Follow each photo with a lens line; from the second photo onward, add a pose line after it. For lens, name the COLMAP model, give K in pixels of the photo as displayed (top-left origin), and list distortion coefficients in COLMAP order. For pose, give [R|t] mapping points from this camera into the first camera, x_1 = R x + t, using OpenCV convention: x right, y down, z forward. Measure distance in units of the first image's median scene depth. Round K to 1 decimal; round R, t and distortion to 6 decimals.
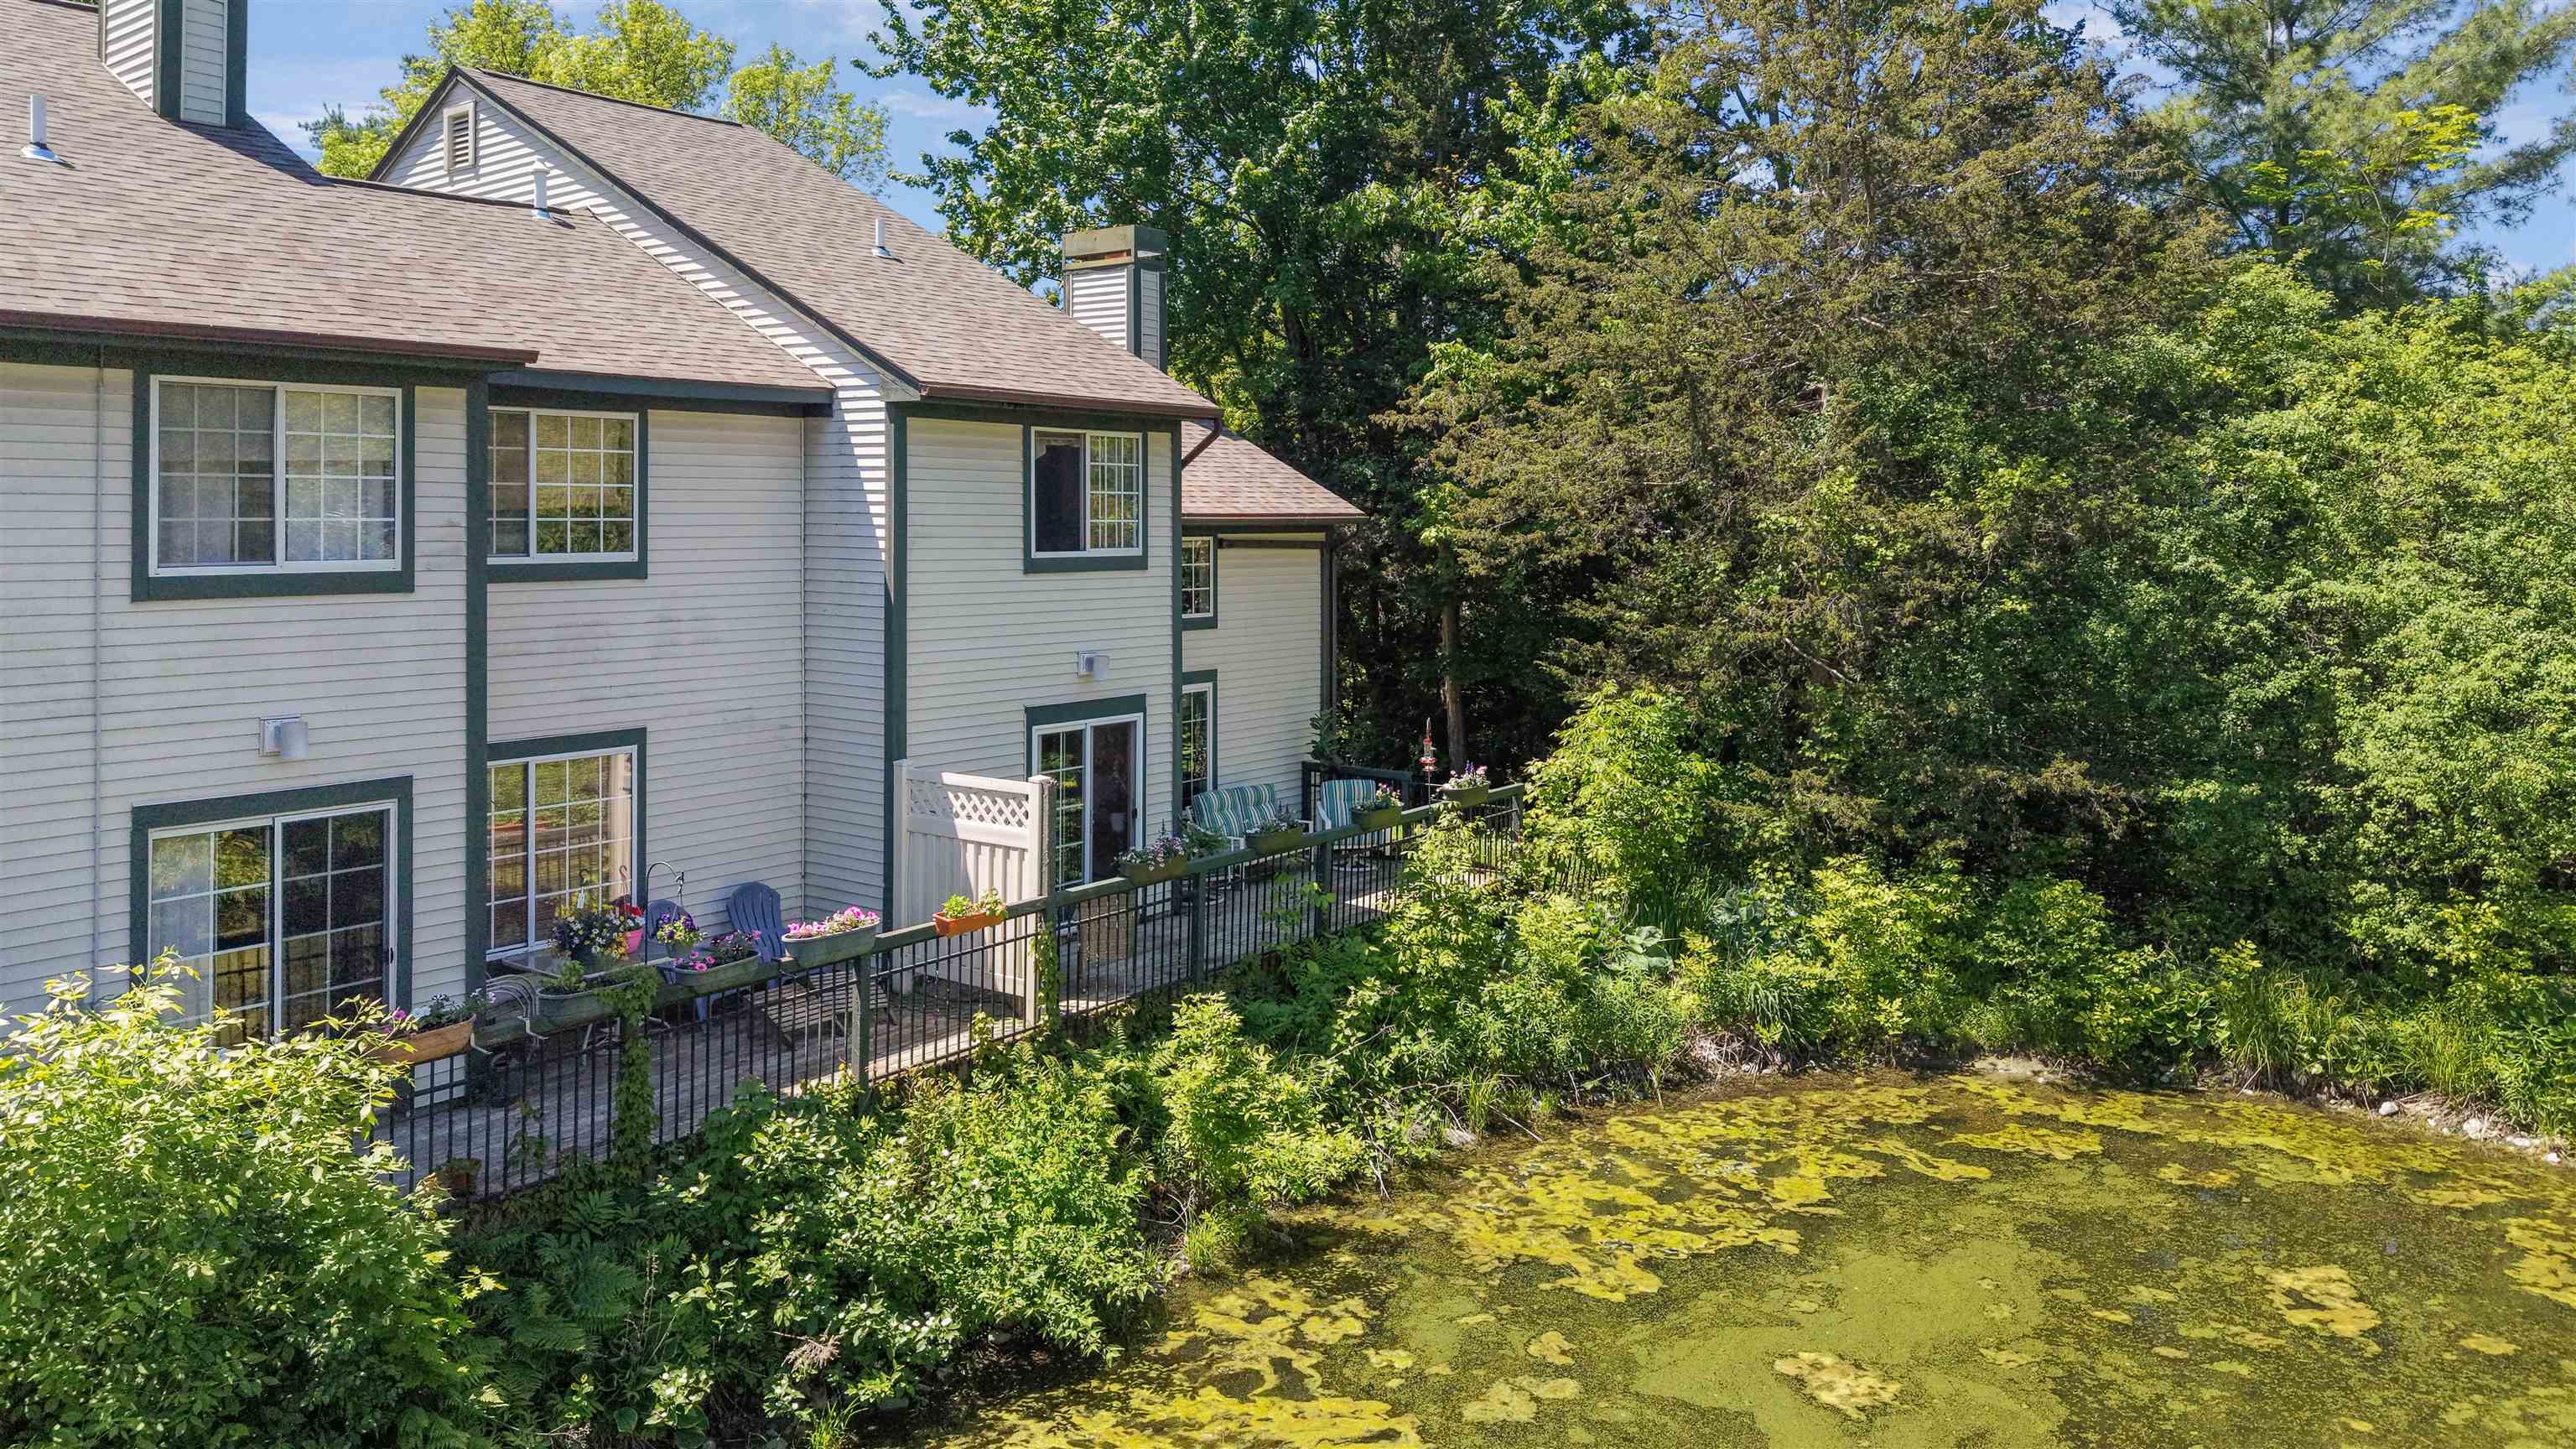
lens RADIAL K [[1783.7, 0, 1293.5], [0, 1783.7, 506.1], [0, 0, 1]] dist [0.026428, -0.004374]
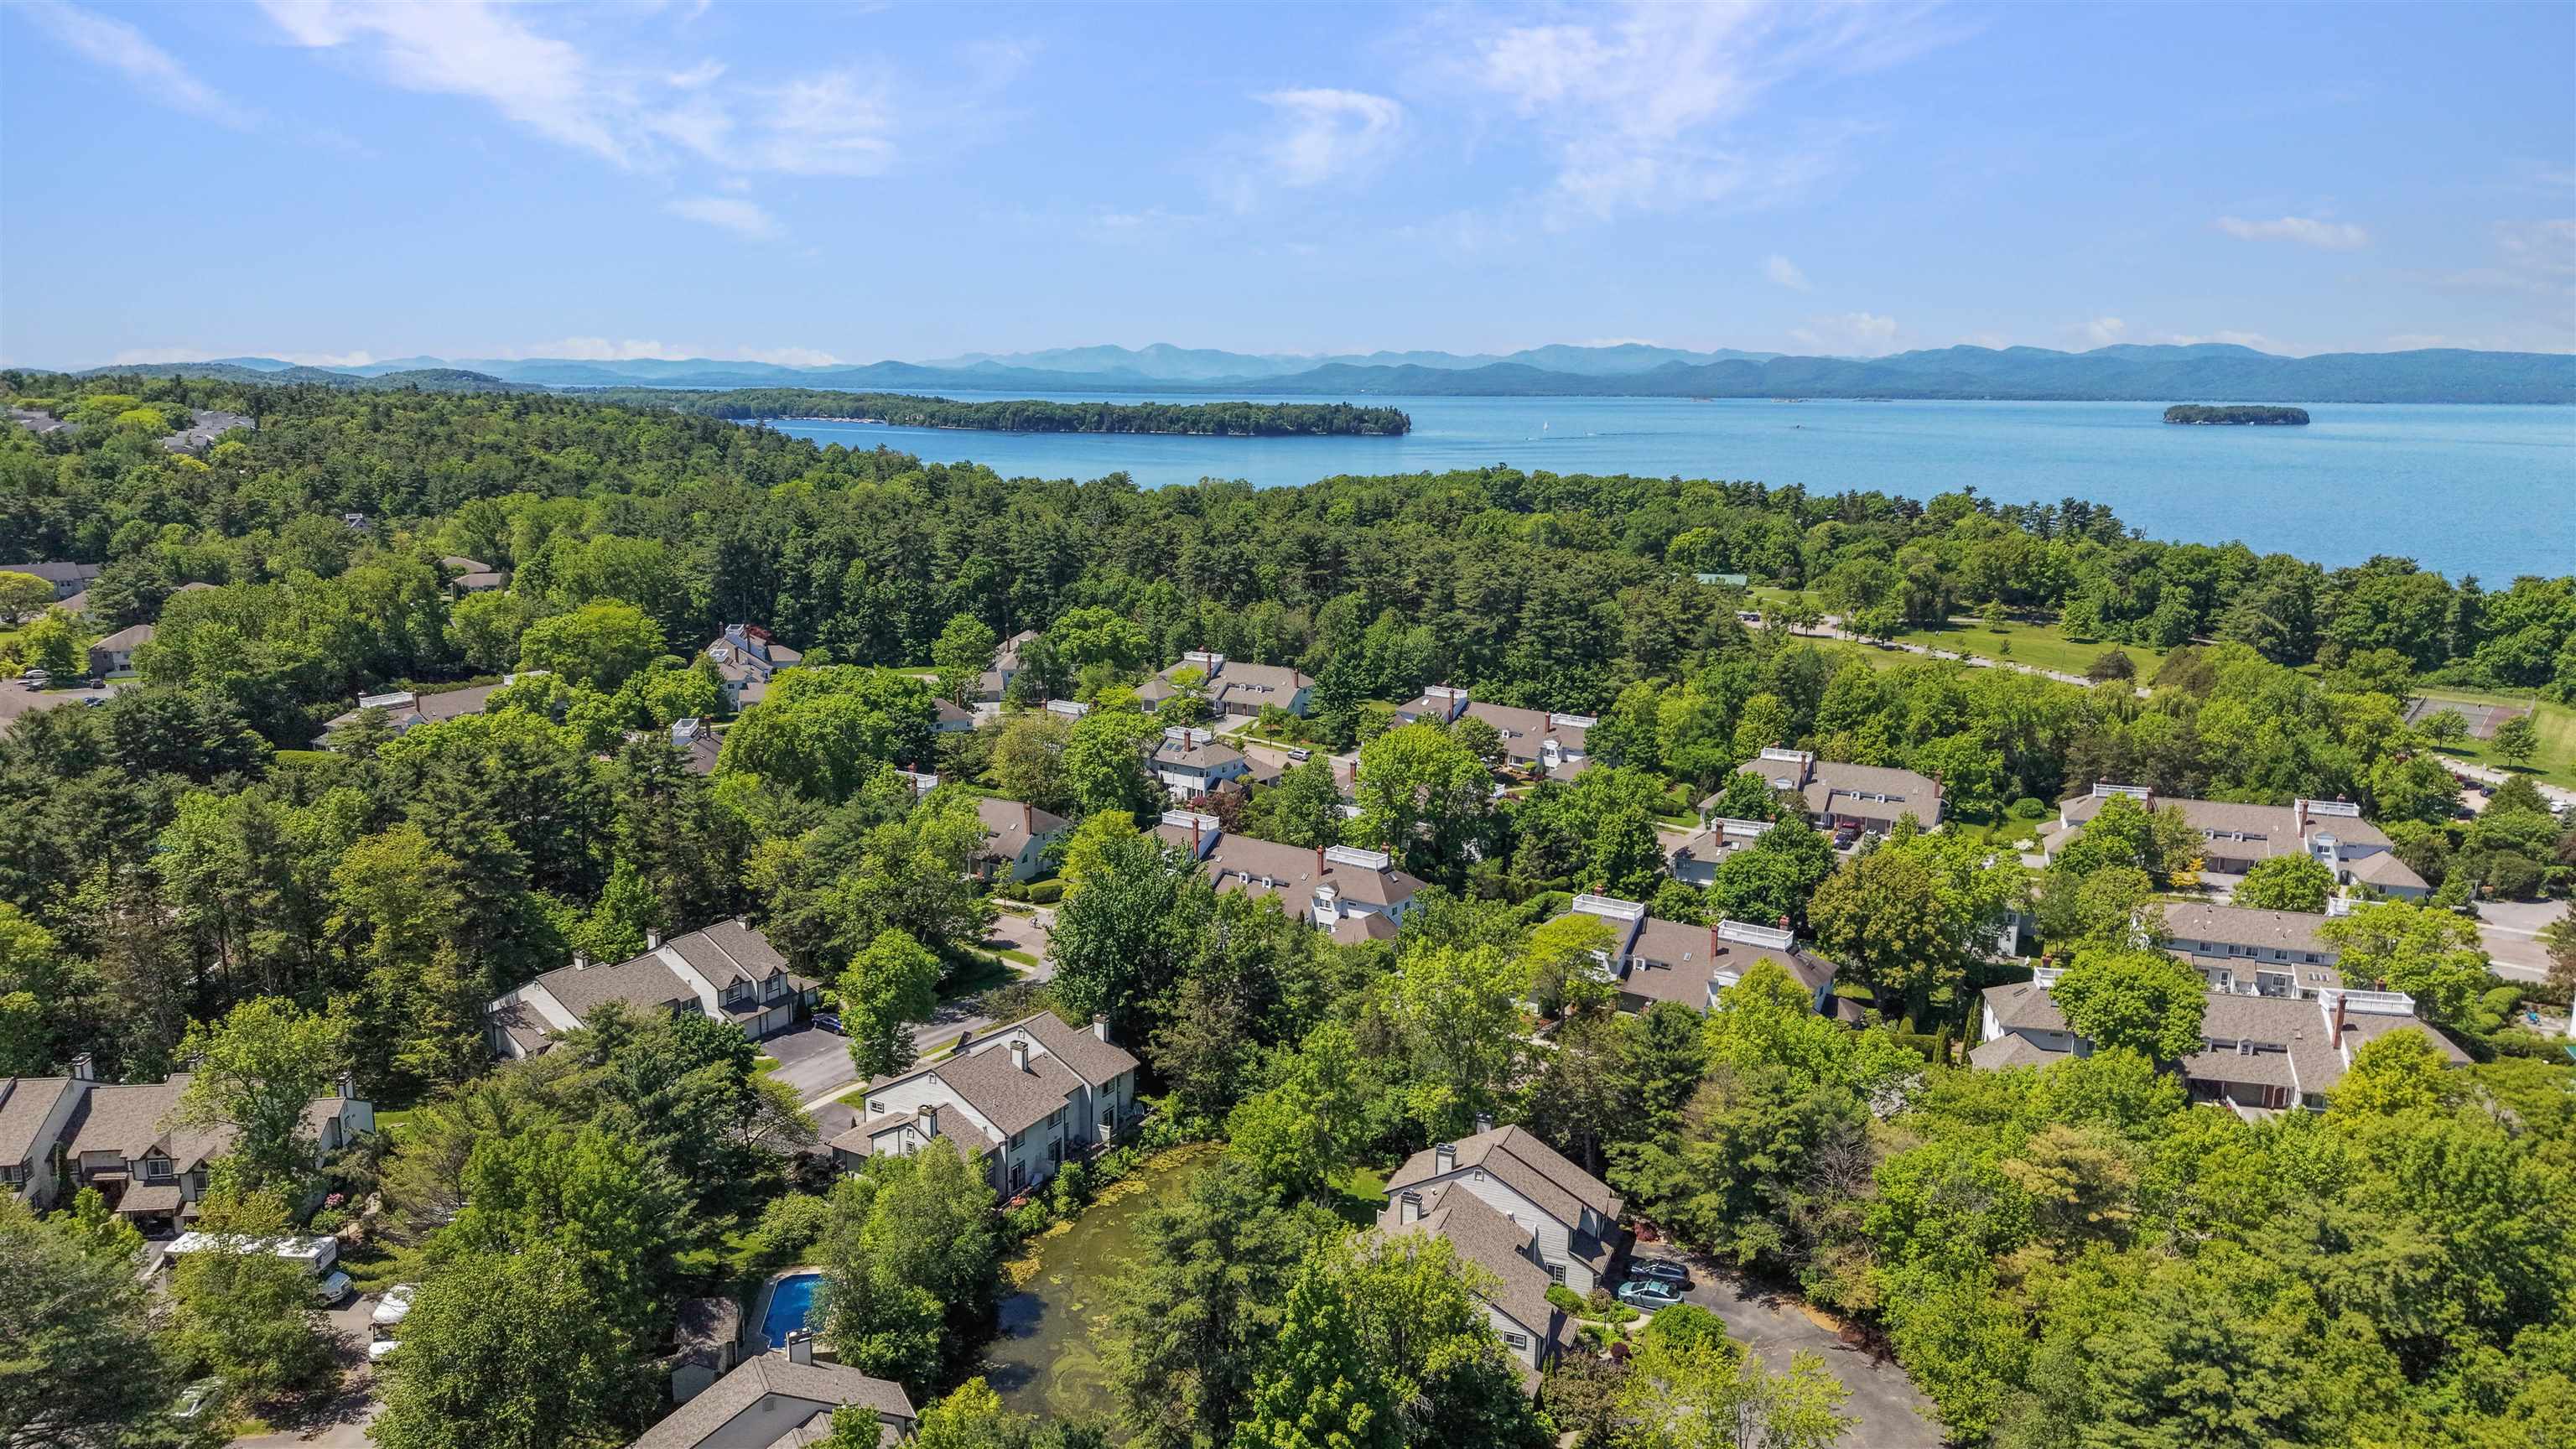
lens RADIAL K [[1719.1, 0, 1297.1], [0, 1719.1, 723.1], [0, 0, 1]] dist [0.080185, -0.086764]
pose [[0.989867, -0.014316, 0.141277, -0.430626], [-0.015619, 0.977892, 0.208528, -4.085967], [-0.141139, -0.208621, 0.967759, -8.048337]]
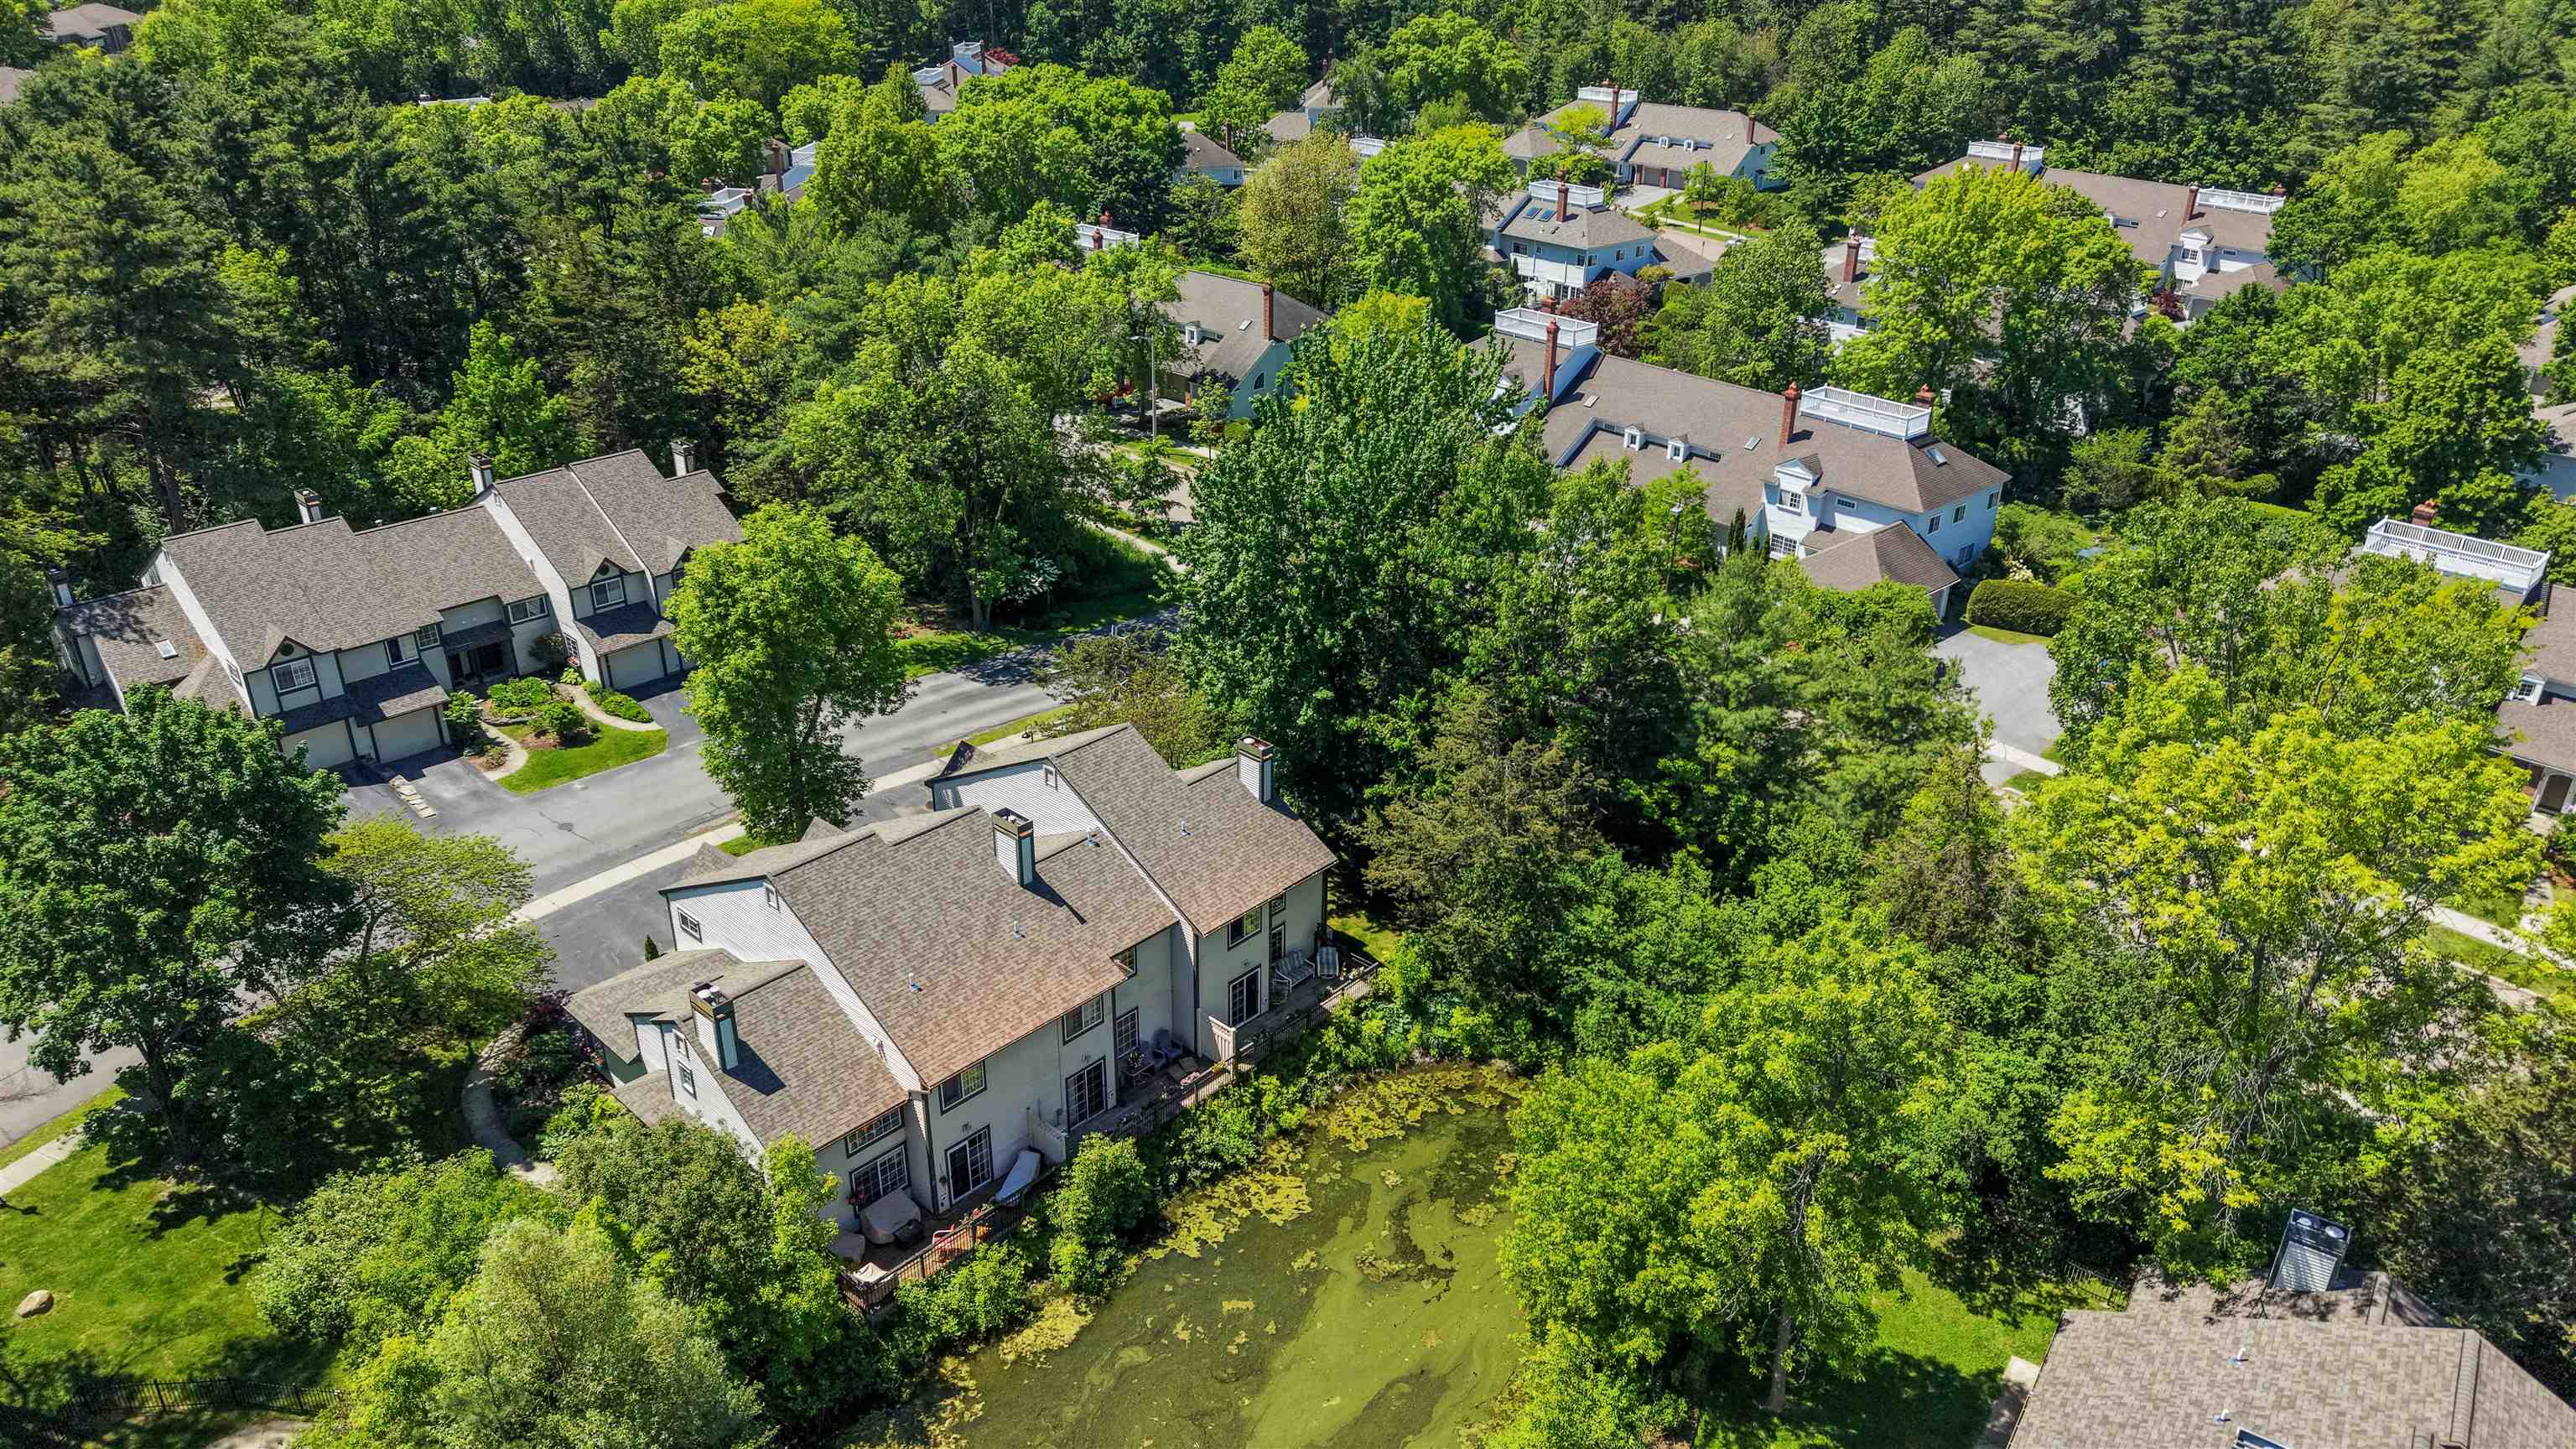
lens RADIAL K [[1719.1, 0, 1297.1], [0, 1719.1, 723.1], [0, 0, 1]] dist [0.080185, -0.086764]
pose [[0.995754, 0.051607, -0.076232, 0.269456], [-0.011420, 0.890944, 0.453969, -2.256890], [0.091346, -0.451171, 0.887750, -2.184153]]
